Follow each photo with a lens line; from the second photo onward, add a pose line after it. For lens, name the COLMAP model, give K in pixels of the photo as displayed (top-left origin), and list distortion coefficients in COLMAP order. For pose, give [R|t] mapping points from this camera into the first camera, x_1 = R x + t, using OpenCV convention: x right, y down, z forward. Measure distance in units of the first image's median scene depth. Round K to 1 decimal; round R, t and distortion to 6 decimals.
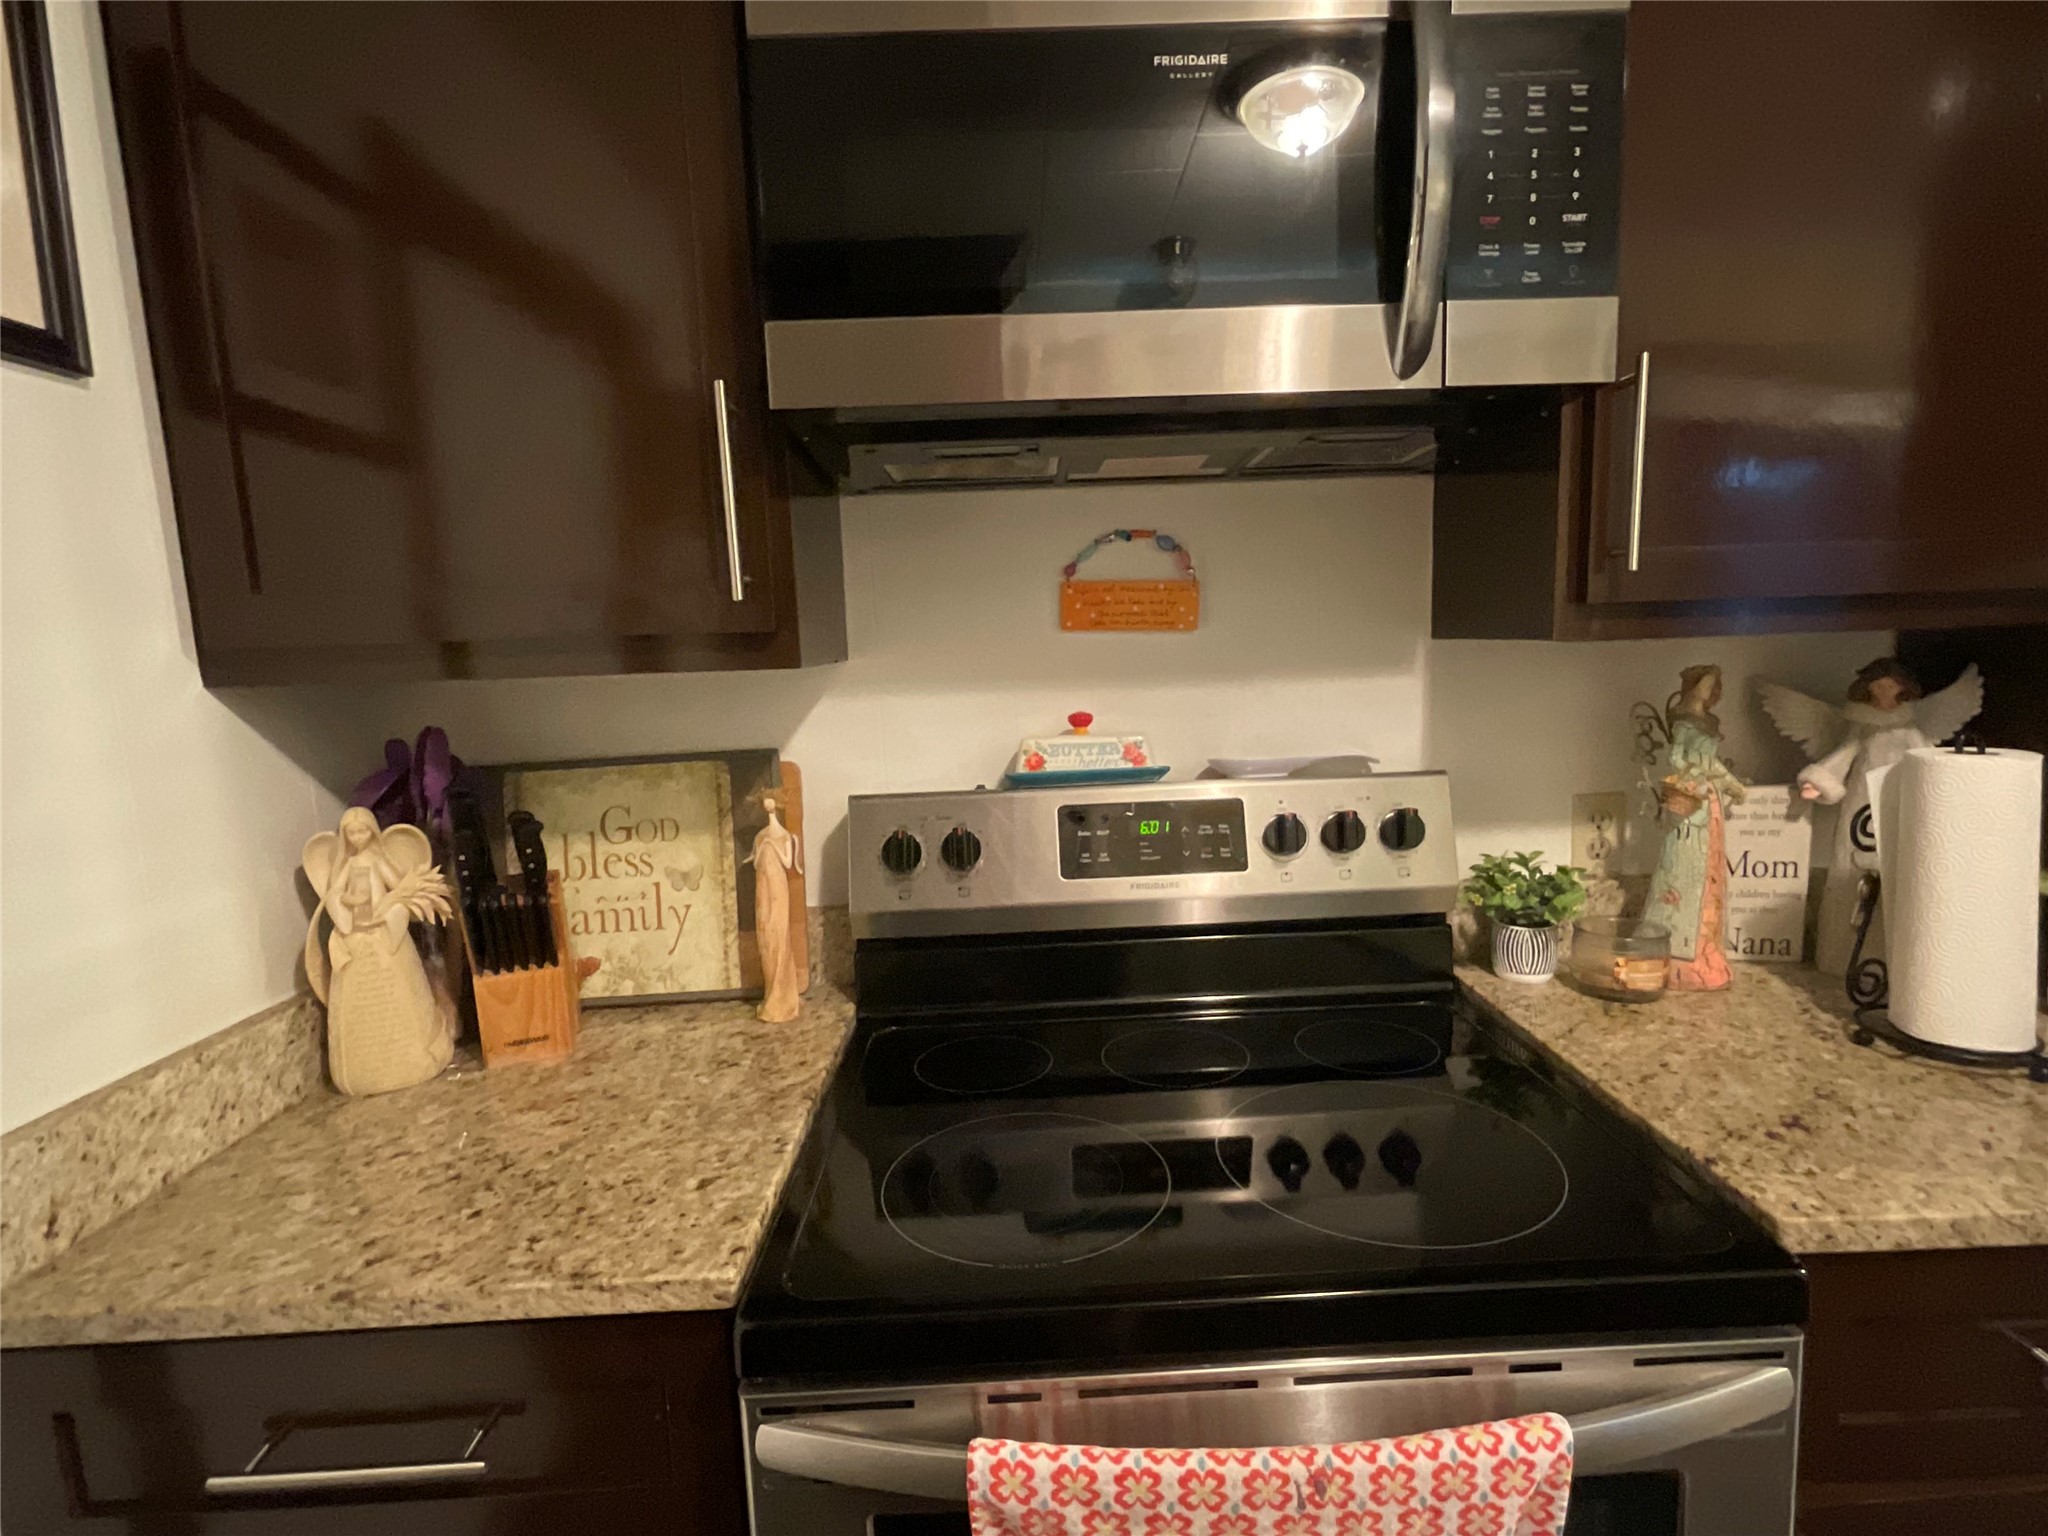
lens RADIAL K [[990.2, 0, 1019.1], [0, 990.2, 773.1], [0, 0, 1]] dist [-0.007087, 0.004028]
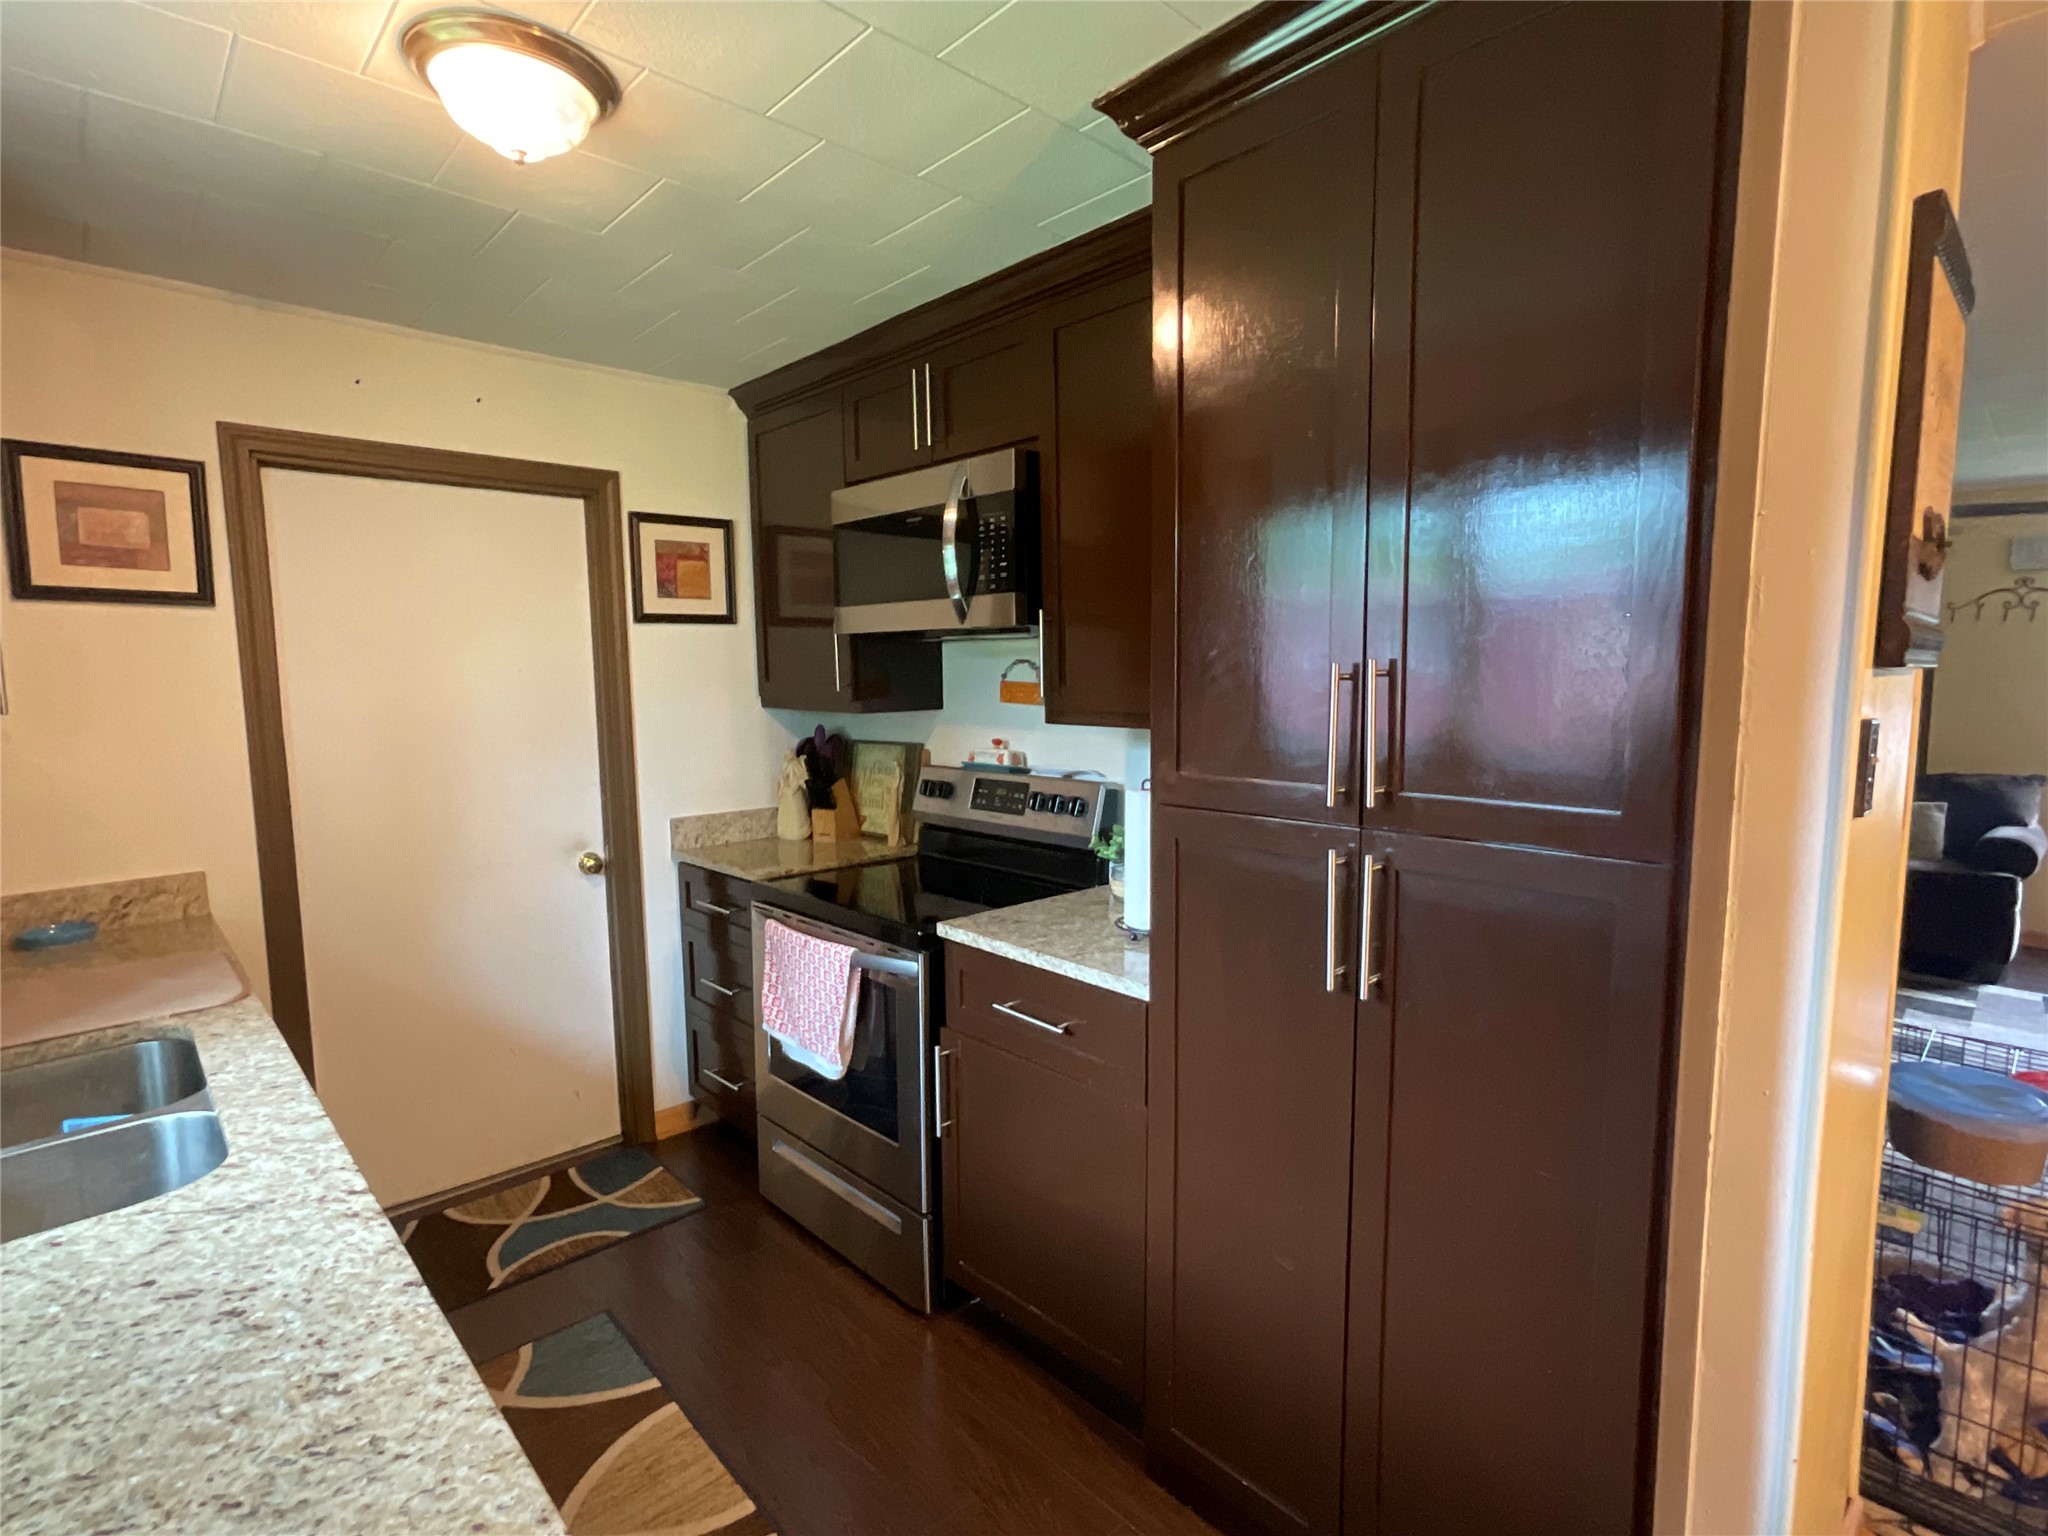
lens RADIAL K [[990.2, 0, 1025.8], [0, 990.2, 771.0], [0, 0, 1]] dist [-0.007087, 0.004028]
pose [[0.676257, 0.106622, -0.728909, 1.814807], [-0.110700, 0.992943, 0.042541, -0.094412], [0.728301, 0.051921, 0.683288, -0.510527]]
